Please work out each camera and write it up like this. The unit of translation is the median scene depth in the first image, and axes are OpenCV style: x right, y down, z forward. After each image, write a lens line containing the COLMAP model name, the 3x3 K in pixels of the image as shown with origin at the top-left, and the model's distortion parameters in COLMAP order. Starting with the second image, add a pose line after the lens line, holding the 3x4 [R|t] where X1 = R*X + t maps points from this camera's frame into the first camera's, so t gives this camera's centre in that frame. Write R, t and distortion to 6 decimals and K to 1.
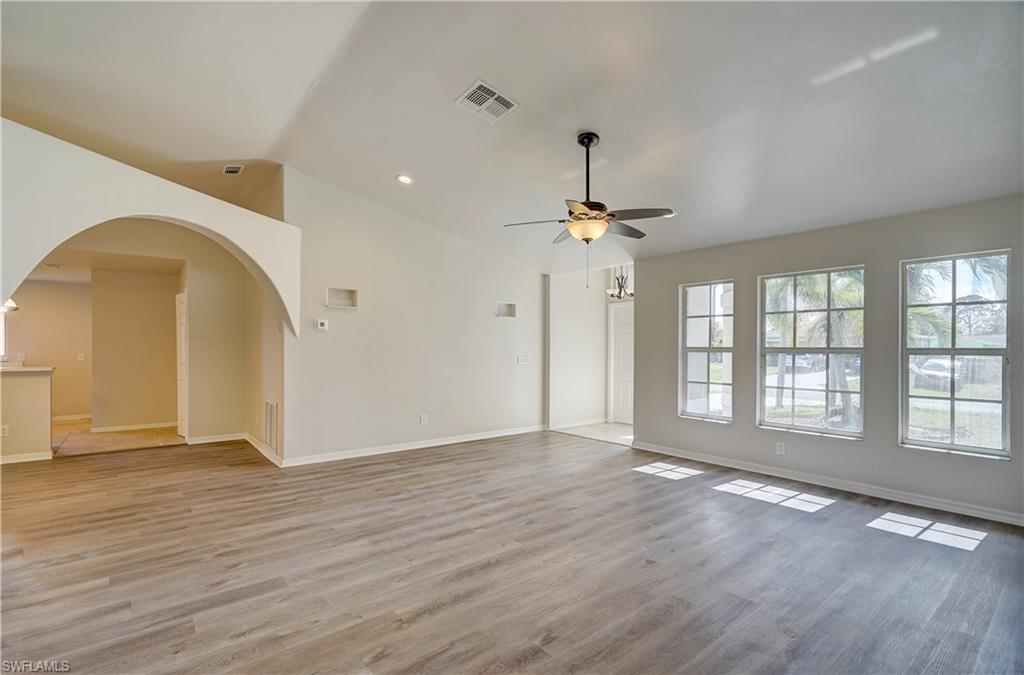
lens RADIAL K [[466.4, 0, 501.4], [0, 466.4, 349.9], [0, 0, 1]] dist [-0.000054, 0.000174]
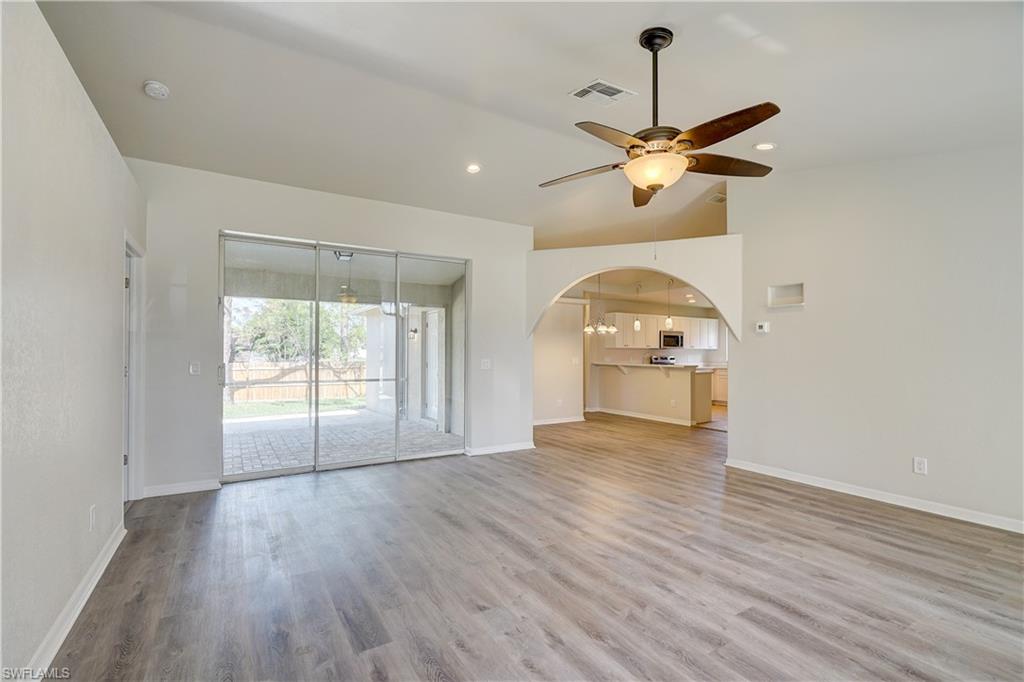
lens RADIAL K [[458.6, 0, 509.5], [0, 458.6, 346.5], [0, 0, 1]] dist [-0.008698, 0.003474]
pose [[-0.123850, -0.017650, -0.992144, 0.857834], [-0.005706, 0.999838, -0.017075, 0.004911], [0.992285, 0.003546, -0.123931, 0.876960]]
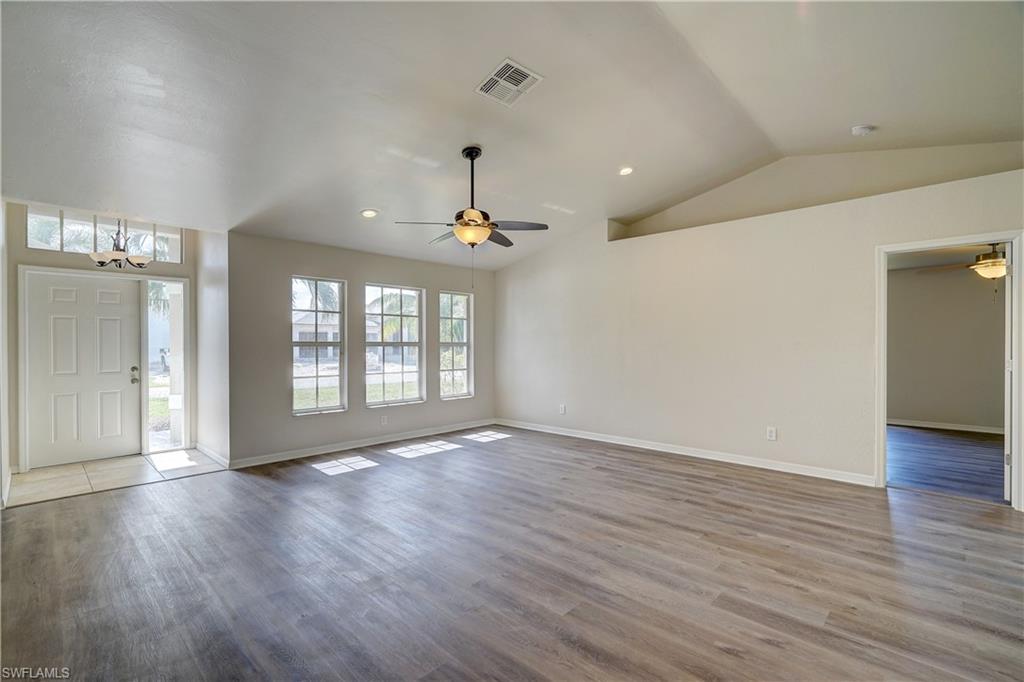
lens RADIAL K [[458.6, 0, 509.5], [0, 458.6, 346.5], [0, 0, 1]] dist [-0.008698, 0.003474]
pose [[-0.134862, -0.009267, 0.990821, -0.902735], [0.003633, 0.999945, 0.009846, -0.004833], [-0.990858, 0.004927, -0.134821, 1.062555]]
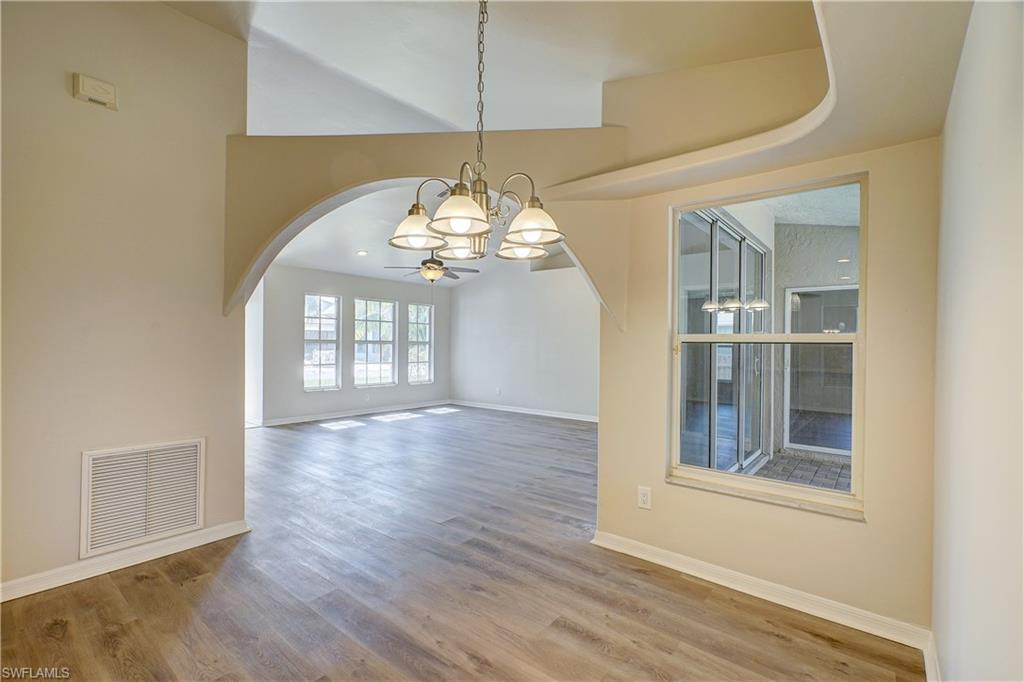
lens RADIAL K [[458.6, 0, 509.5], [0, 458.6, 346.5], [0, 0, 1]] dist [-0.008698, 0.003474]
pose [[-0.210912, -0.012583, 0.977424, -1.568798], [-0.010119, 0.999892, 0.010688, -0.007986], [-0.977453, -0.007636, -0.211016, 1.079896]]
